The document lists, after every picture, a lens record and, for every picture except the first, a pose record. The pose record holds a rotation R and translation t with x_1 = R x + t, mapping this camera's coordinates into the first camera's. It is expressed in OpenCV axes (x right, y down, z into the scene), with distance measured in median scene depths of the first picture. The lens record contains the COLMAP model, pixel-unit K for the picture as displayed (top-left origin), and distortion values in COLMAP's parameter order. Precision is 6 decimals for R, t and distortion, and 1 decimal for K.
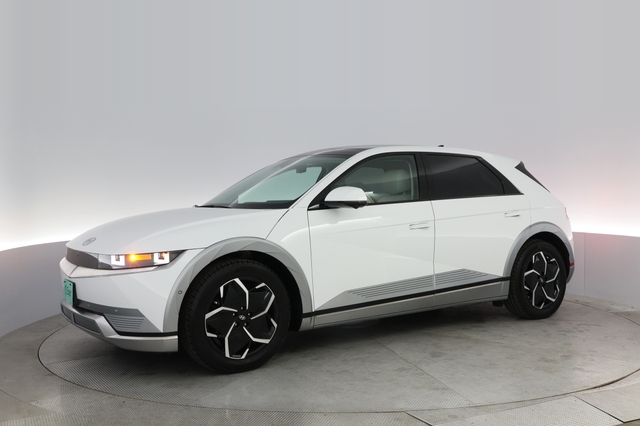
lens RADIAL K [[619.7, 0, 320.0], [0, 619.7, 213.0], [0, 0, 1]] dist [-0.000730, -0.002254]
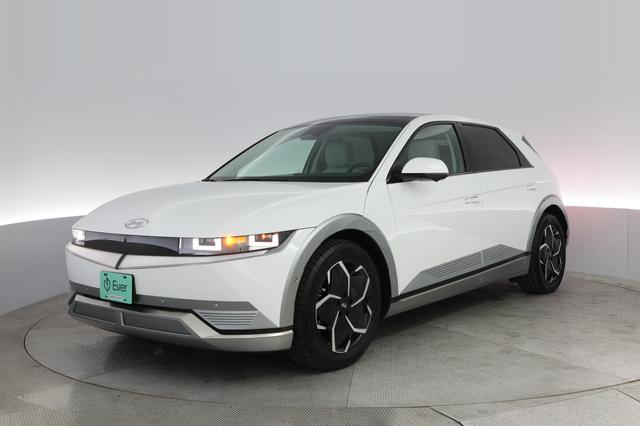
lens RADIAL K [[619.7, 0, 320.0], [0, 619.7, 213.0], [0, 0, 1]] dist [-0.000730, -0.002254]
pose [[0.991874, -0.015129, 0.126322, -0.255442], [0.010351, 0.999209, 0.038400, 0.002953], [-0.126803, -0.036780, 0.991246, 0.130143]]
